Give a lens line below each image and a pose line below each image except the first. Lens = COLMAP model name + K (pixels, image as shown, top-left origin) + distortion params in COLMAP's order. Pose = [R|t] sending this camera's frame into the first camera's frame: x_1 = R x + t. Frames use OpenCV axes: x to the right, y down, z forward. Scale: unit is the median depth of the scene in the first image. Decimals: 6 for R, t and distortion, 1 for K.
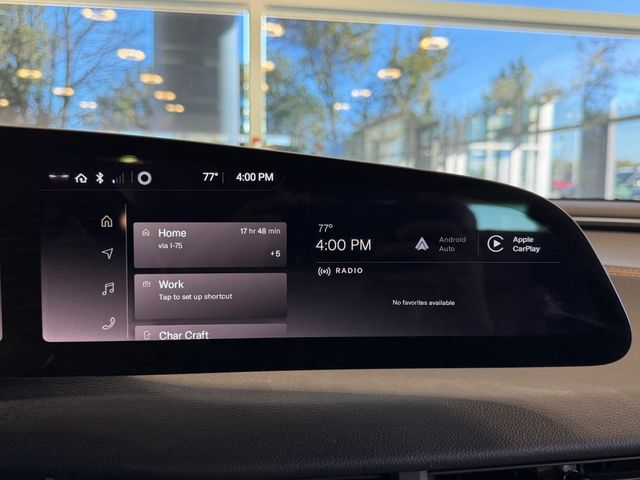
lens RADIAL K [[535.8, 0, 319.6], [0, 535.8, 243.6], [0, 0, 1]] dist [-0.001682, -0.046209]
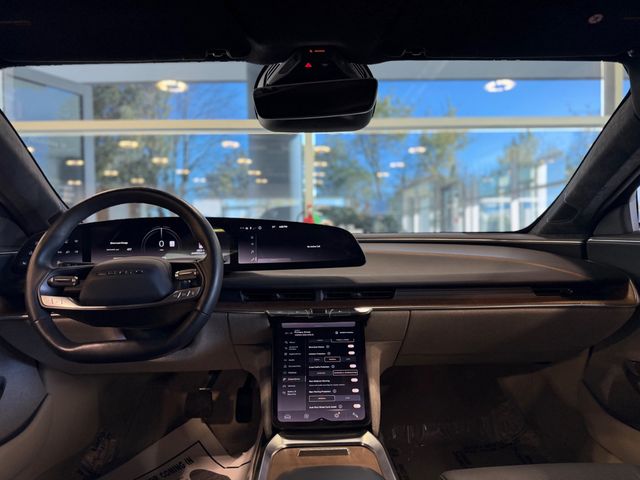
lens RADIAL K [[447.4, 0, 324.5], [0, 447.4, 246.8], [0, 0, 1]] dist [0.029044, -0.027382]
pose [[0.992404, -0.024677, -0.120524, 0.028538], [0.014644, 0.996406, -0.083431, 0.015408], [0.122150, 0.081032, 0.989198, -0.113707]]
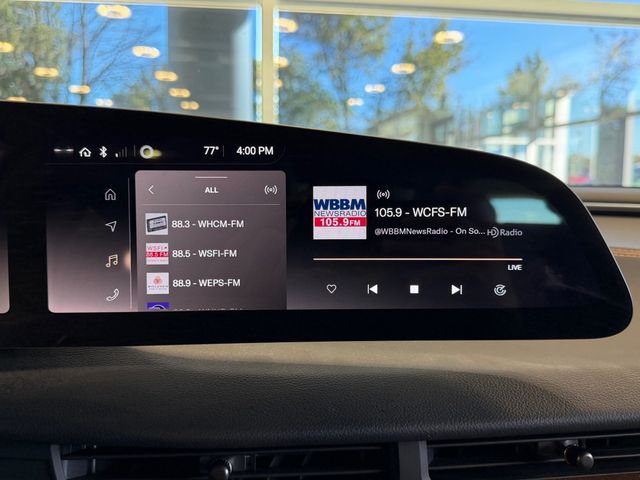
lens RADIAL K [[535.8, 0, 319.0], [0, 535.8, 243.9], [0, 0, 1]] dist [-0.001682, -0.046209]
pose [[0.999610, -0.000503, -0.027914, 0.001171], [0.000683, 0.999979, 0.006423, 0.001897], [0.027910, -0.006439, 0.999590, -0.000376]]
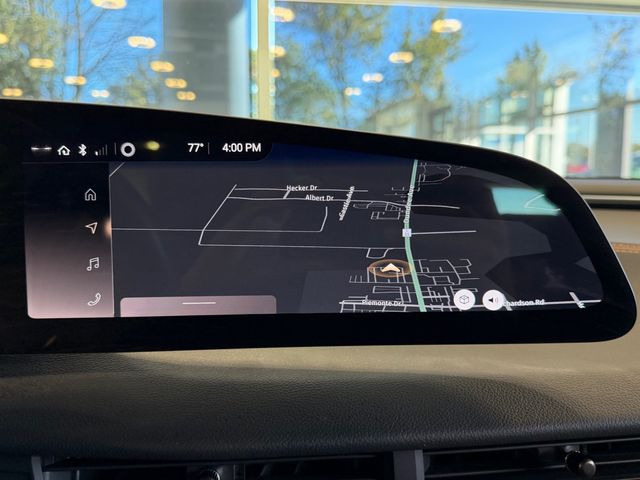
lens RADIAL K [[535.8, 0, 319.2], [0, 535.8, 243.0], [0, 0, 1]] dist [-0.001682, -0.046209]
pose [[0.999662, -0.006201, -0.025237, 0.001737], [0.006774, 0.999719, 0.022700, 0.001106], [0.025089, -0.022863, 0.999424, 0.001478]]
